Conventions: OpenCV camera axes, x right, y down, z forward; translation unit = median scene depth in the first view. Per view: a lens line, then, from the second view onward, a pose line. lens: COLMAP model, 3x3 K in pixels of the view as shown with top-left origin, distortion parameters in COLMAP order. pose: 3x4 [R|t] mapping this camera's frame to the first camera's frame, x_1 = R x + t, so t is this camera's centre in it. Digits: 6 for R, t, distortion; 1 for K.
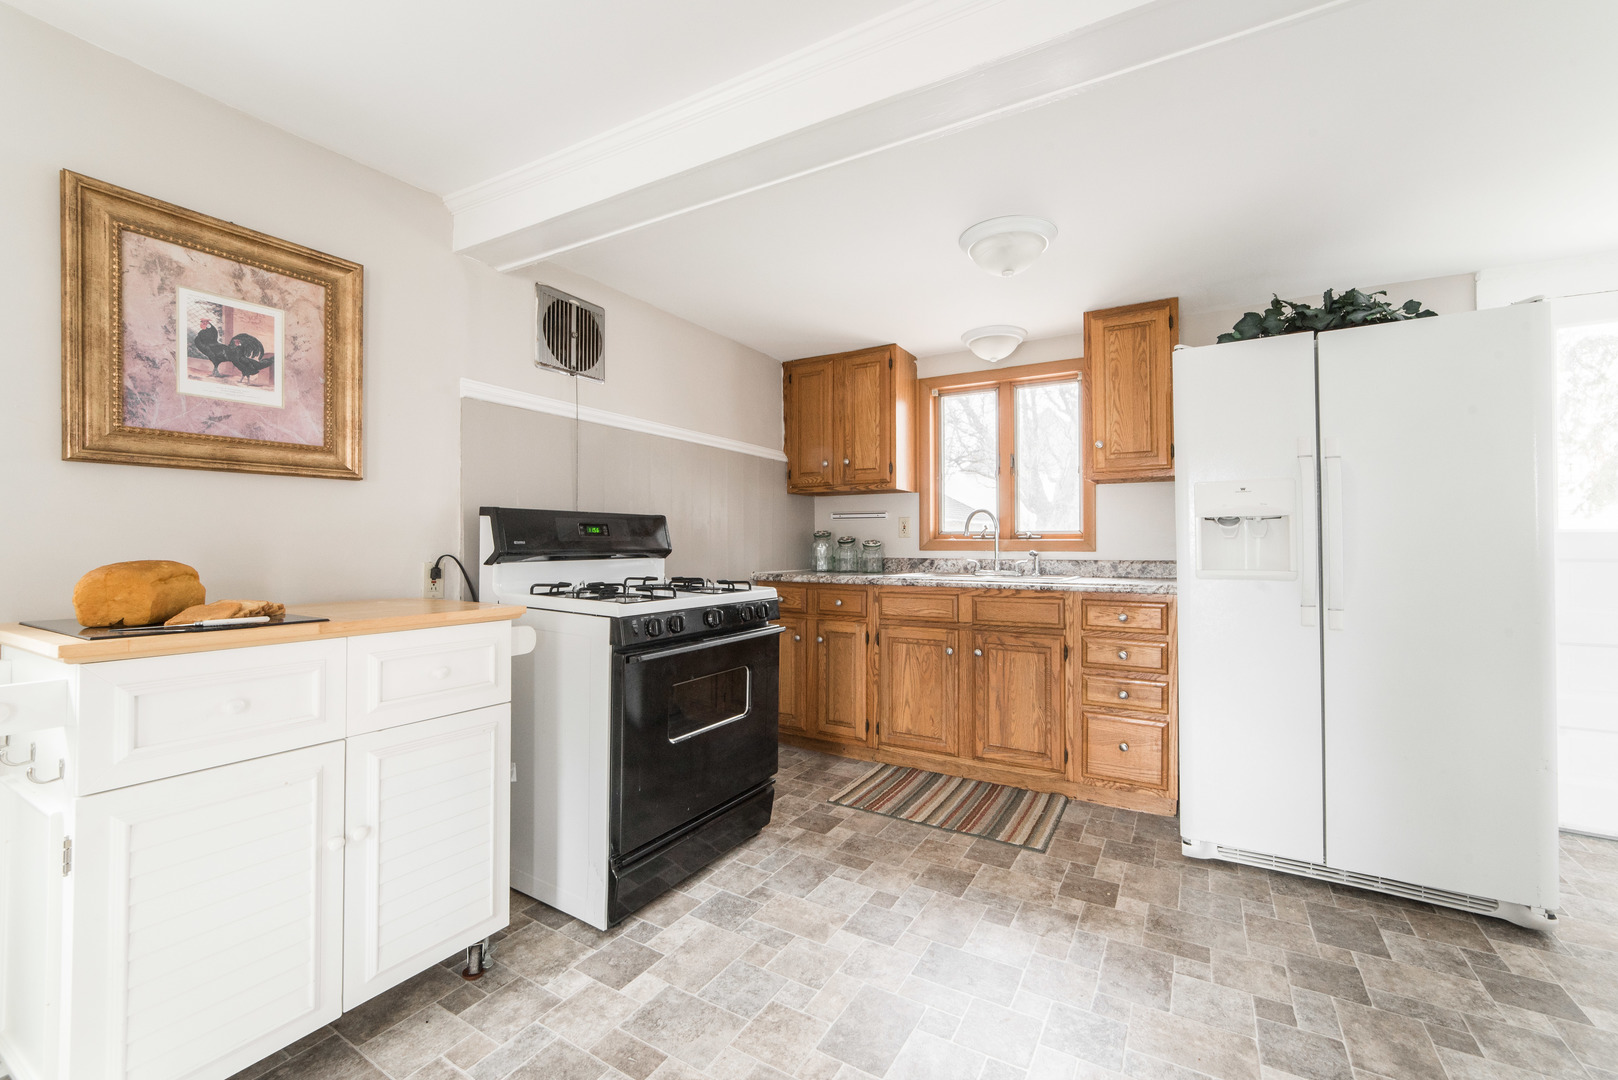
lens RADIAL K [[657.7, 0, 805.1], [0, 657.7, 546.4], [0, 0, 1]] dist [-0.007783, 0.002111]
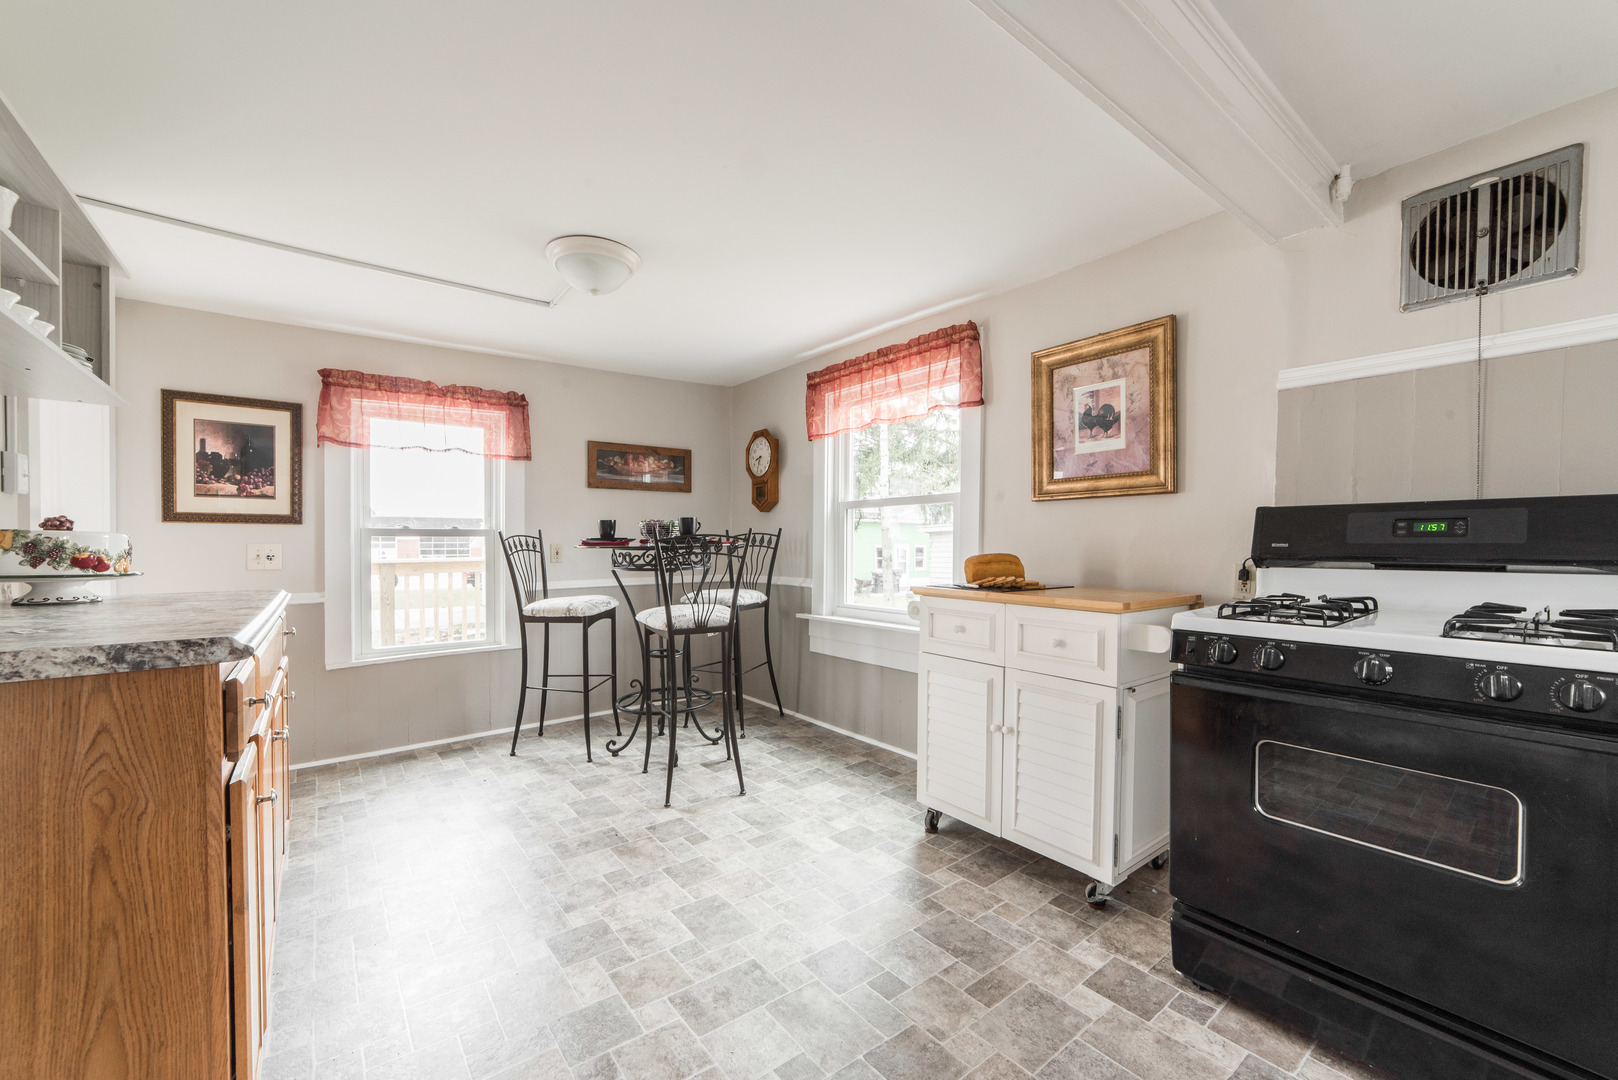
lens RADIAL K [[657.7, 0, 816.3], [0, 657.7, 546.8], [0, 0, 1]] dist [-0.007783, 0.002111]
pose [[-0.363292, 0.009115, -0.931631, 0.574914], [-0.003073, 0.999935, 0.010981, -0.010854], [0.931670, 0.006852, -0.363240, 0.691449]]
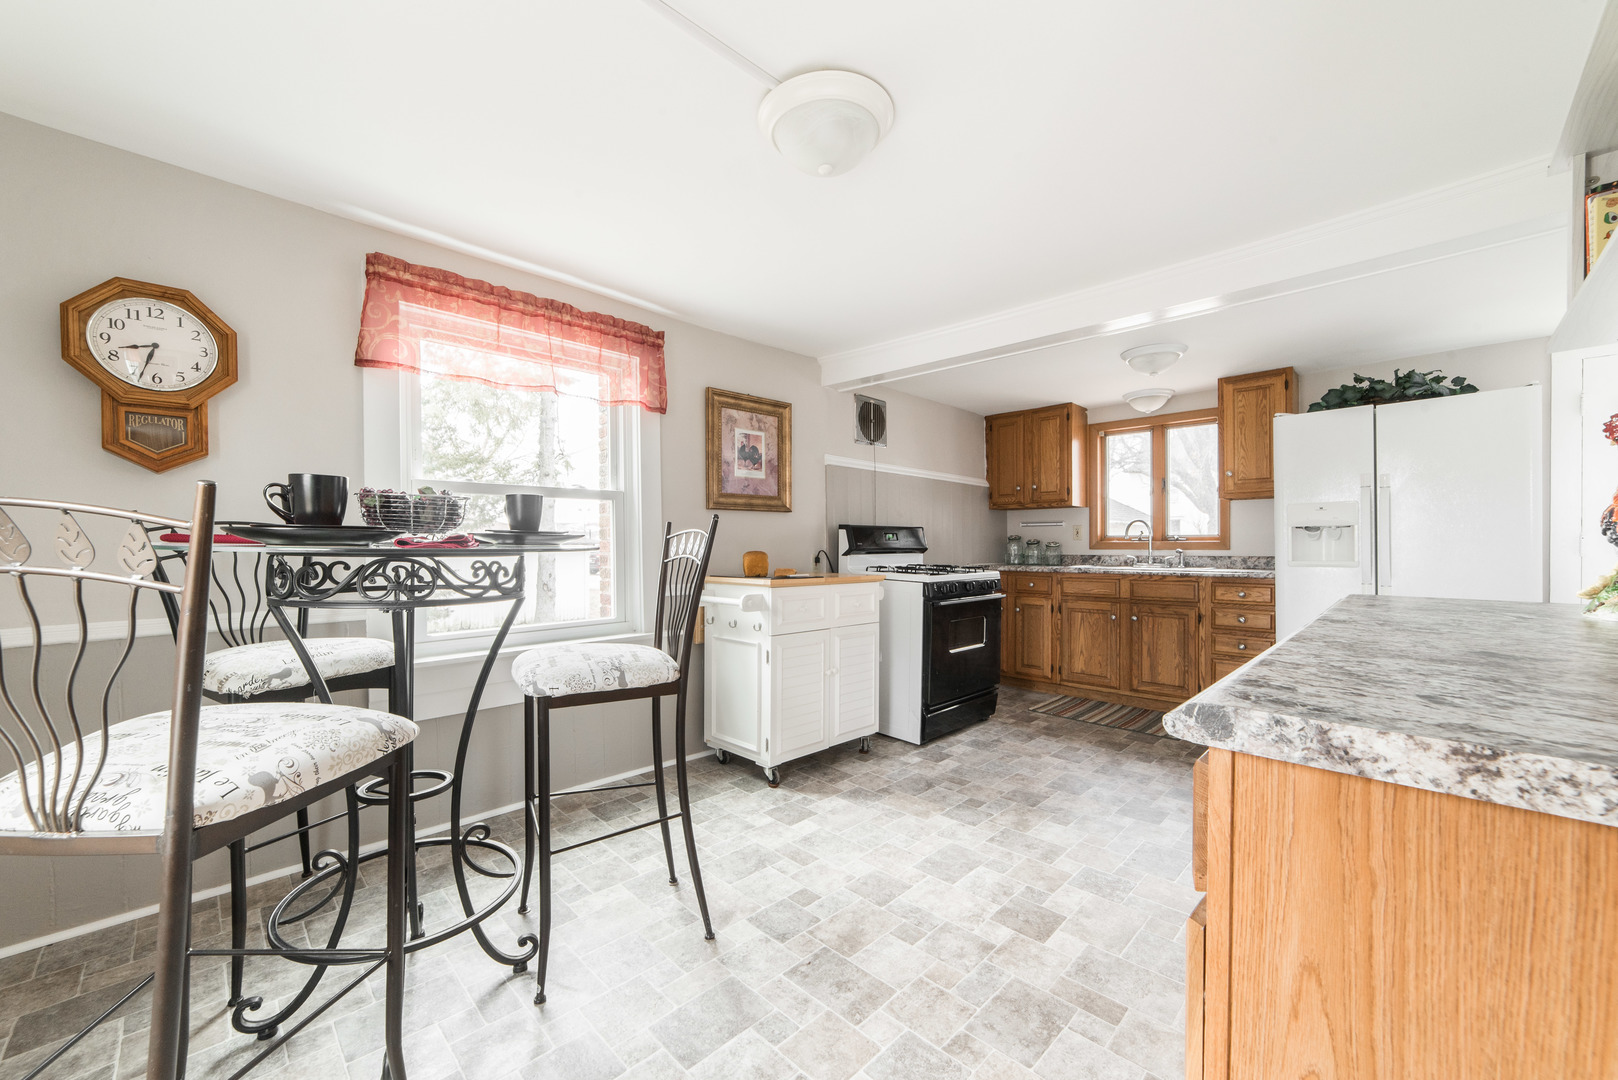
lens RADIAL K [[657.7, 0, 787.6], [0, 657.7, 548.5], [0, 0, 1]] dist [-0.007783, 0.002111]
pose [[0.970712, 0.001168, -0.240245, -0.173964], [-0.000691, 0.999998, 0.002069, 0.003720], [0.240247, -0.001842, 0.970710, -0.775732]]
